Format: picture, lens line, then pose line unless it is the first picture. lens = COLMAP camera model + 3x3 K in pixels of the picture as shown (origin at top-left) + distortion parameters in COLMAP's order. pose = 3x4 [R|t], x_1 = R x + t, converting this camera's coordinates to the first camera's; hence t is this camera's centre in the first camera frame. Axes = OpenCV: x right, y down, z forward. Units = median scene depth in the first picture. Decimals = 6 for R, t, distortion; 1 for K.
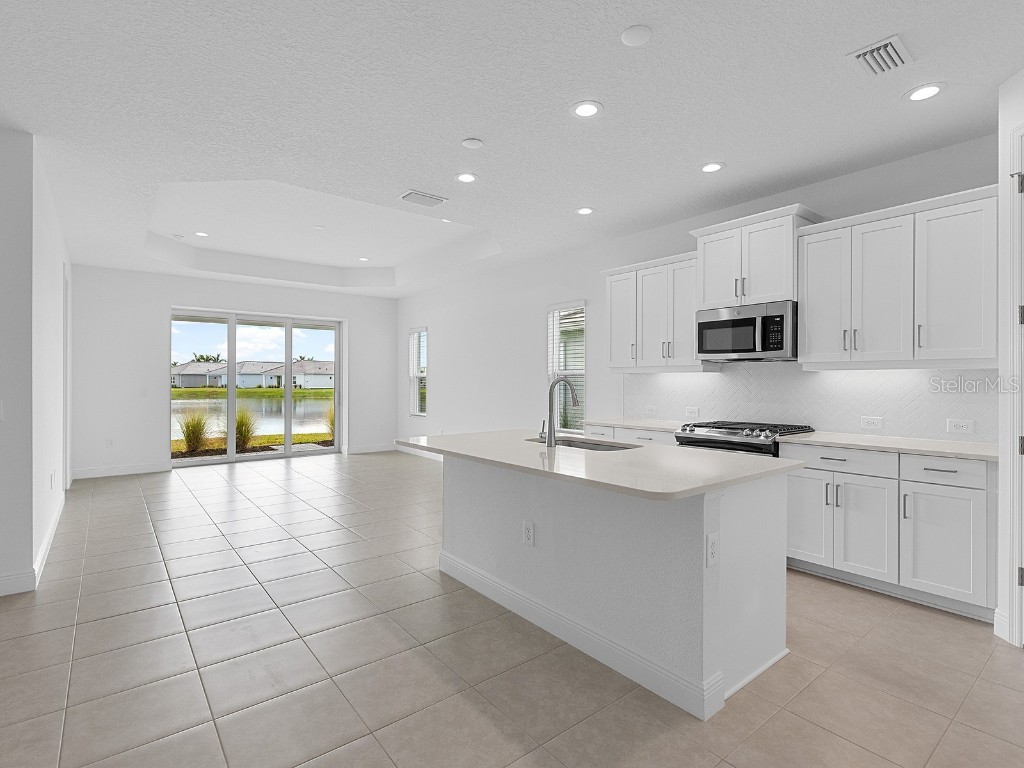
lens RADIAL K [[514.7, 0, 519.6], [0, 514.7, 381.6], [0, 0, 1]] dist [0.002798, -0.001171]
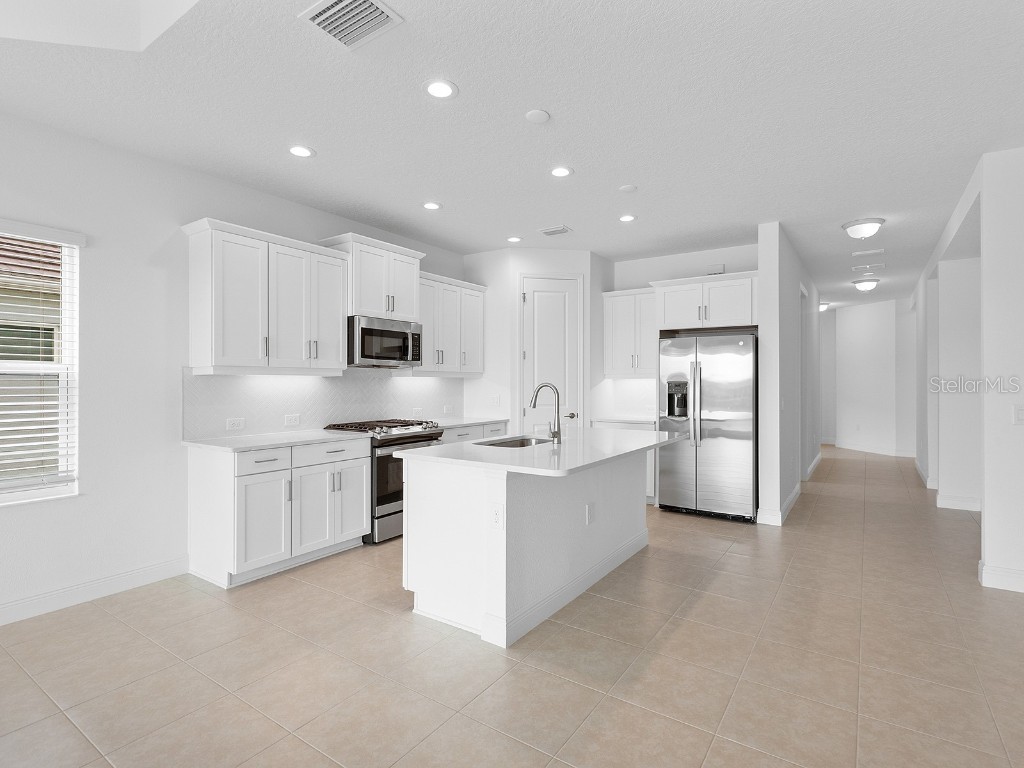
lens RADIAL K [[514.7, 0, 517.7], [0, 514.7, 380.0], [0, 0, 1]] dist [0.002798, -0.001171]
pose [[-0.291863, 0.002118, 0.956458, -0.779557], [-0.000070, 0.999997, -0.002235, -0.009431], [-0.956460, -0.000719, -0.291862, 1.091958]]
